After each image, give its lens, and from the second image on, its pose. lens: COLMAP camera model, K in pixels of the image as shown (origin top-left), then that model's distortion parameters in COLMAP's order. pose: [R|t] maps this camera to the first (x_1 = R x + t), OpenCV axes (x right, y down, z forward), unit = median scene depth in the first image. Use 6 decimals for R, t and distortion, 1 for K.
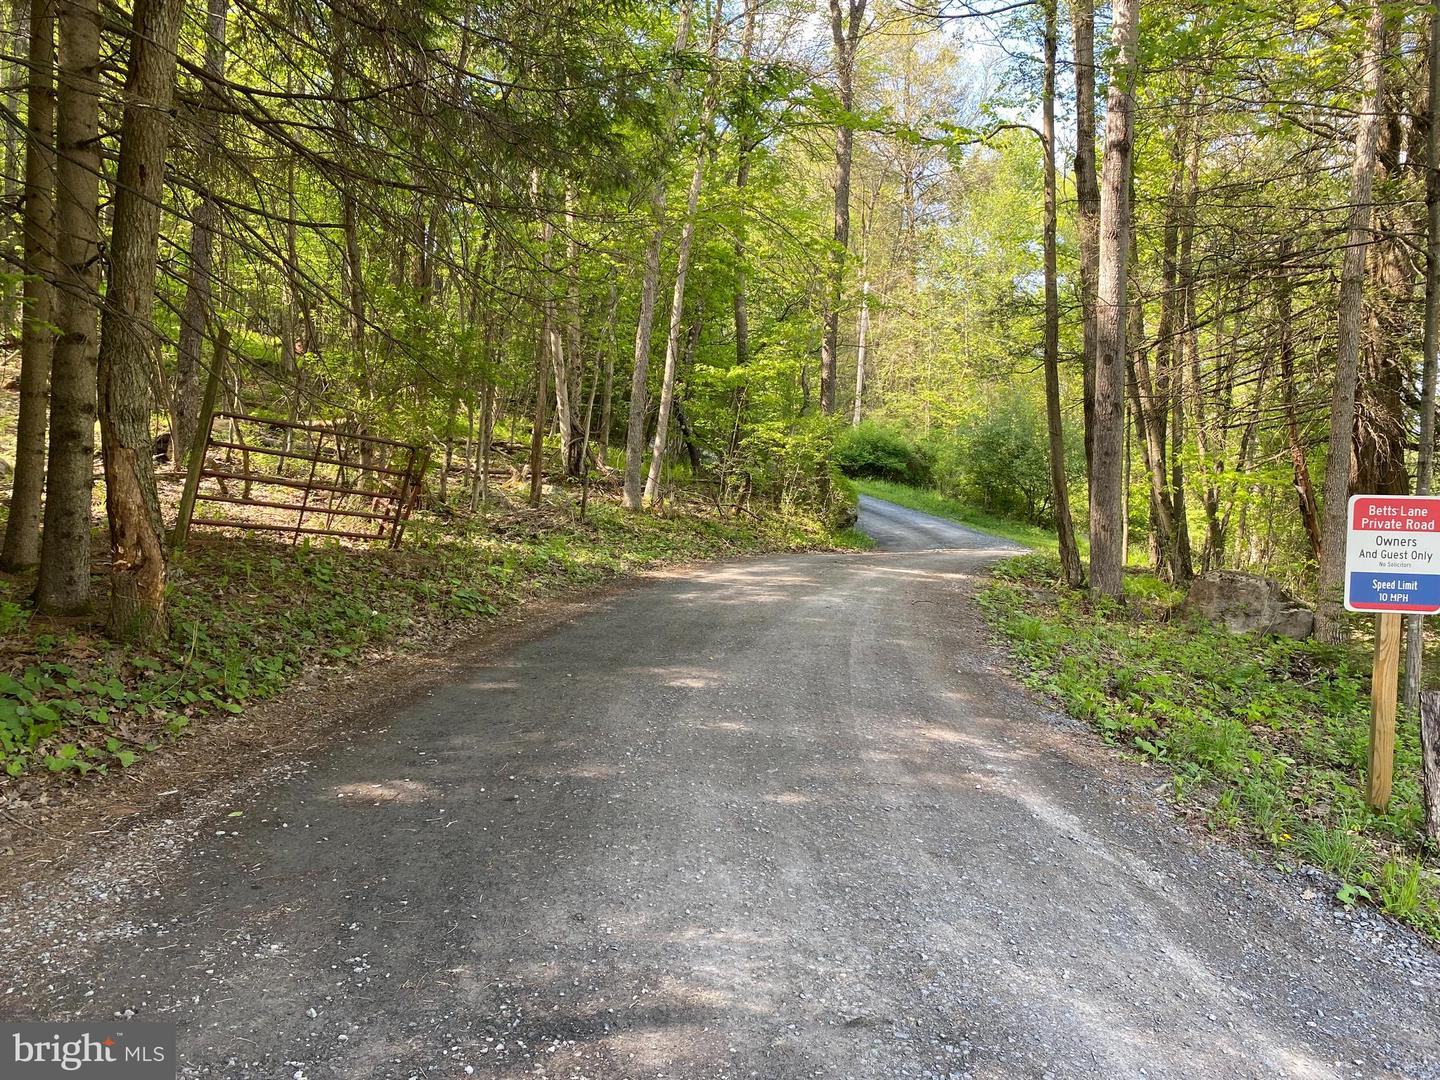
lens RADIAL K [[1080.1, 0, 713.9], [0, 1080.1, 537.8], [0, 0, 1]] dist [0.029222, -0.046868]
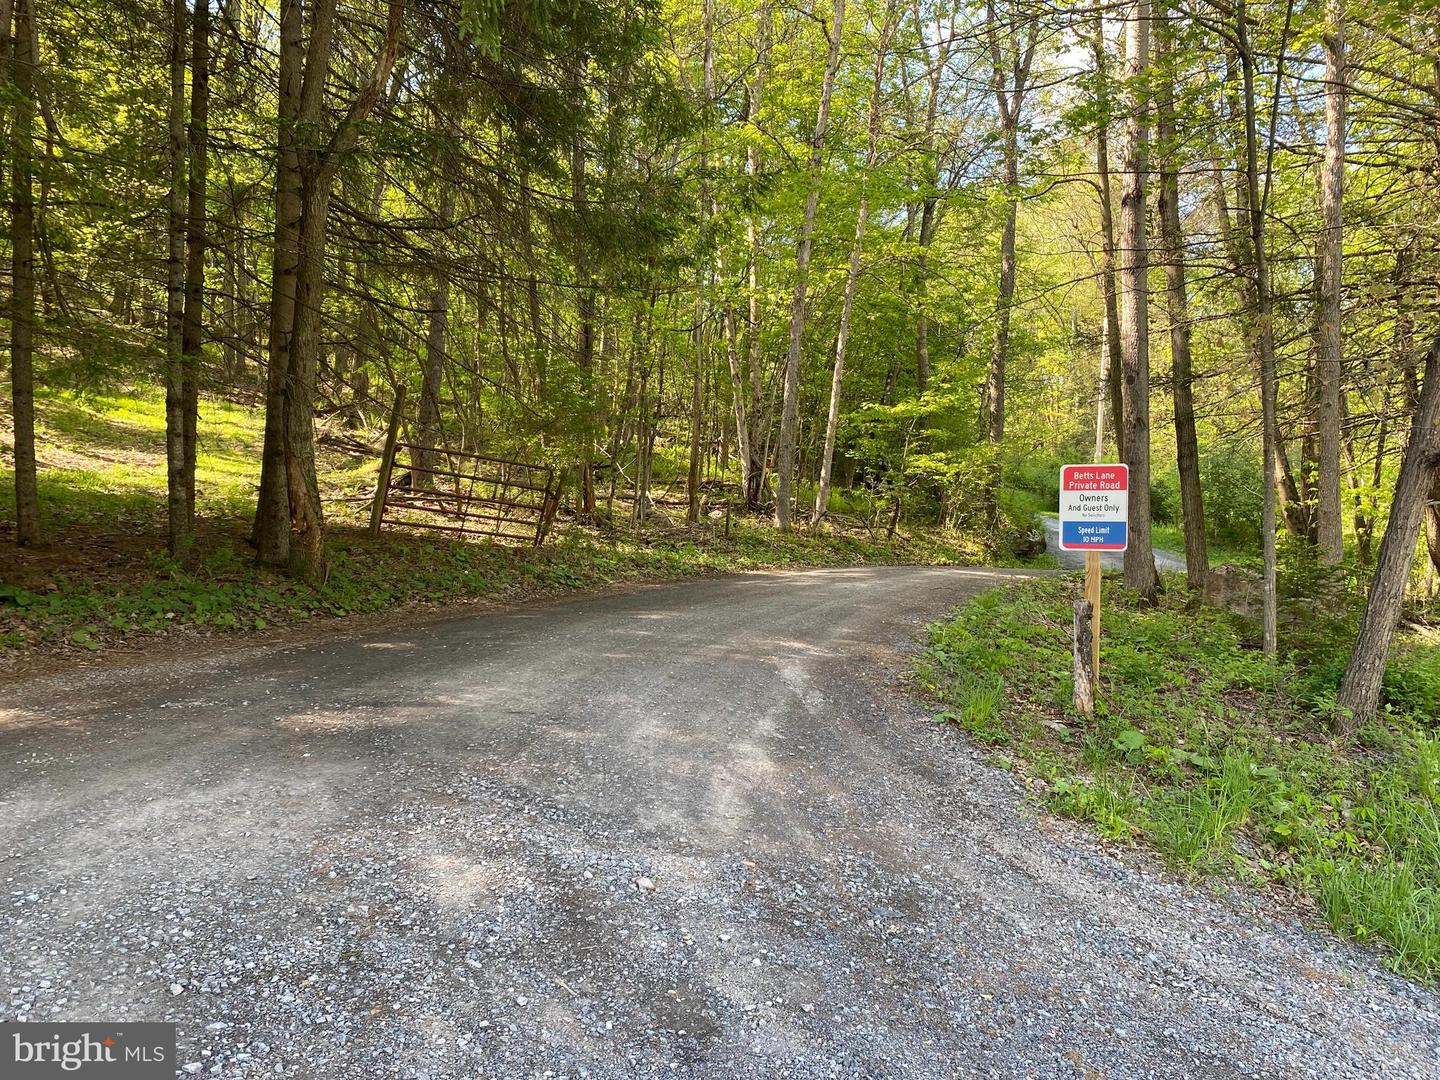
lens RADIAL K [[1080.1, 0, 725.2], [0, 1080.1, 543.0], [0, 0, 1]] dist [0.029222, -0.046868]
pose [[0.966523, -0.006412, -0.256499, 0.250771], [-0.004199, 0.999158, -0.040801, 0.055111], [0.256544, 0.040512, 0.965683, -0.200056]]
